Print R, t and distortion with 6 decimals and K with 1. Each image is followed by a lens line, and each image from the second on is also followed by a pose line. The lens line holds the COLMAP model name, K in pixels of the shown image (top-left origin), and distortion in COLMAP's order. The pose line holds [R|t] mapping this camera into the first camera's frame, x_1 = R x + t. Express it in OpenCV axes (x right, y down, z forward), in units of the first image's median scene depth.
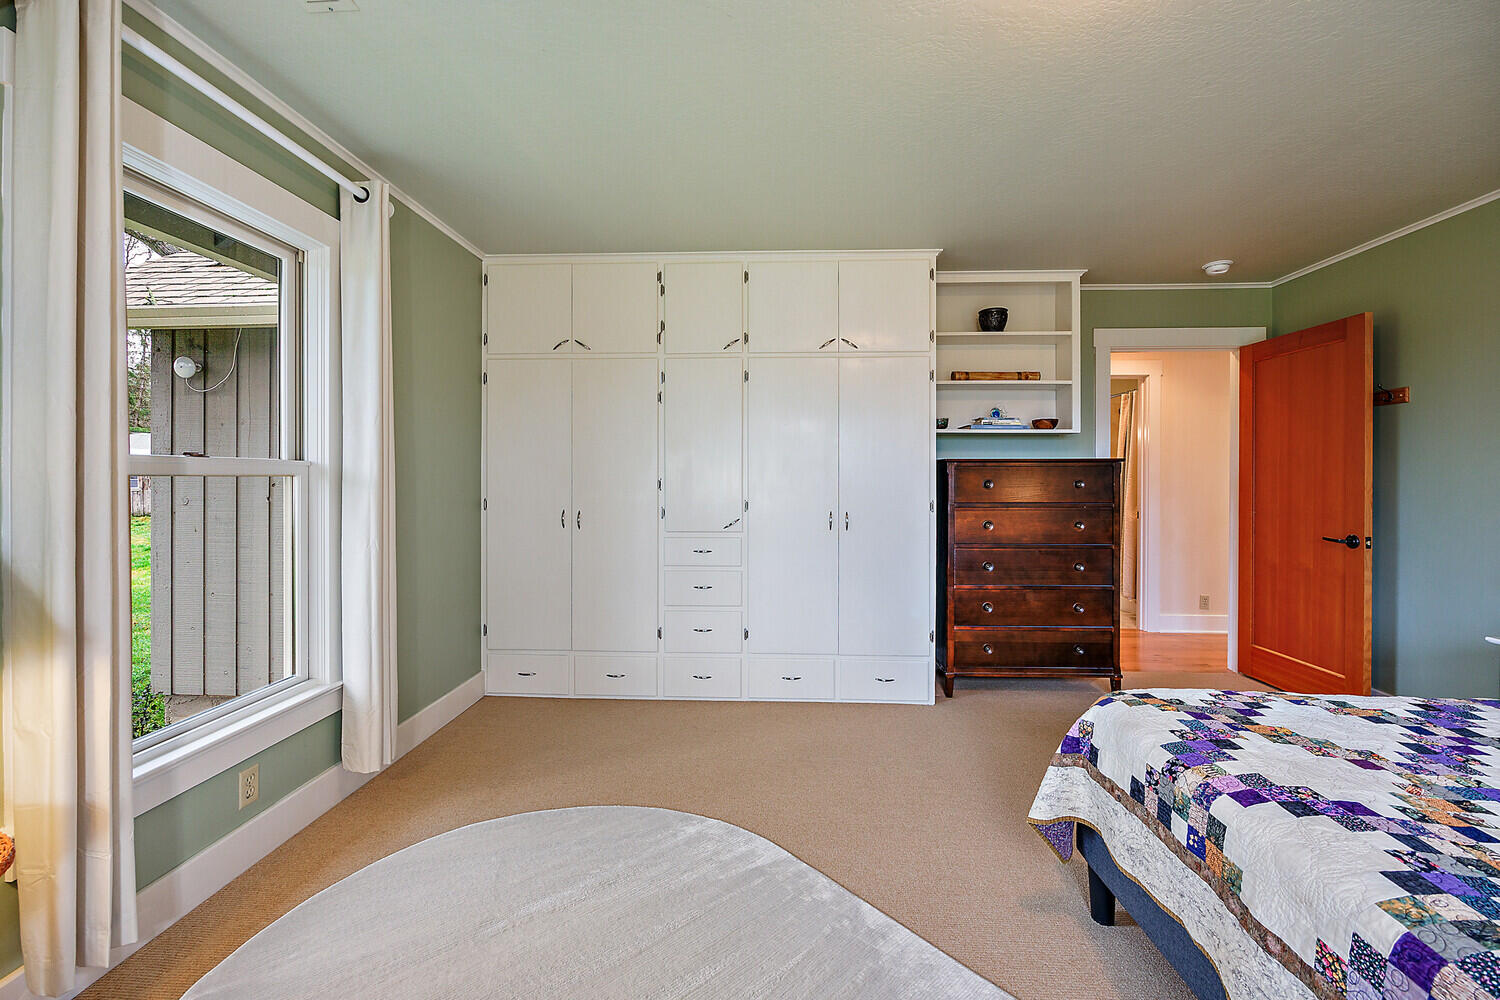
lens RADIAL K [[621.6, 0, 753.1], [0, 621.6, 477.6], [0, 0, 1]] dist [0.000604, 0.000160]
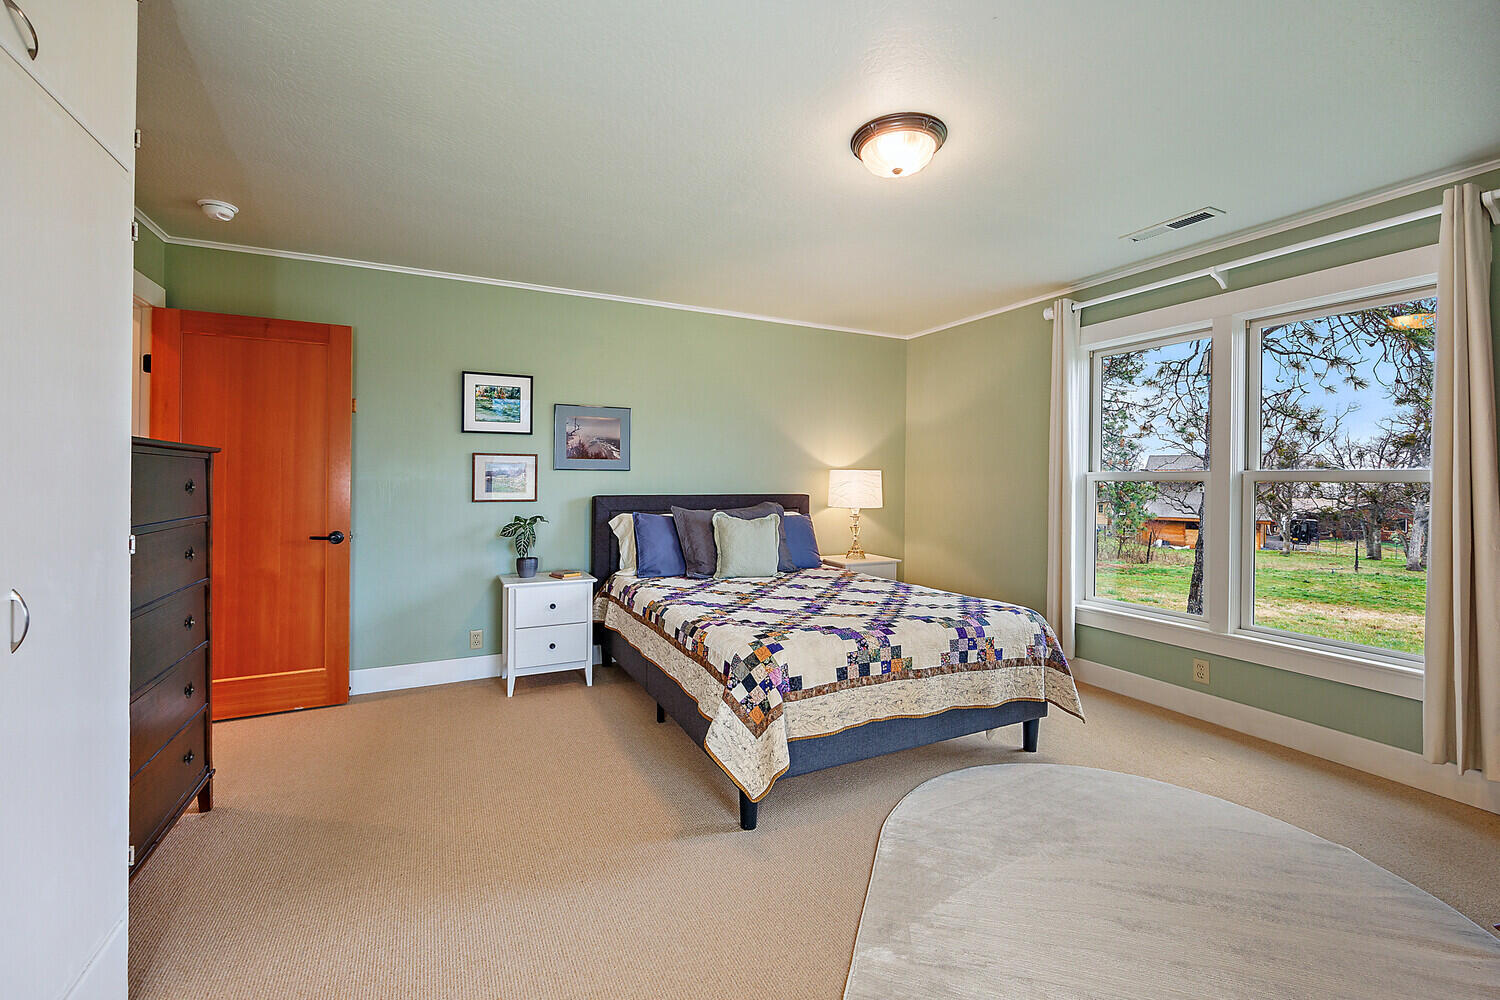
lens RADIAL K [[621.6, 0, 753.1], [0, 621.6, 477.6], [0, 0, 1]] dist [0.000604, 0.000160]
pose [[-0.481301, -0.001971, 0.876553, -0.703623], [-0.004258, 0.999991, -0.000090, -0.003783], [-0.876545, -0.003776, -0.481305, 2.044100]]
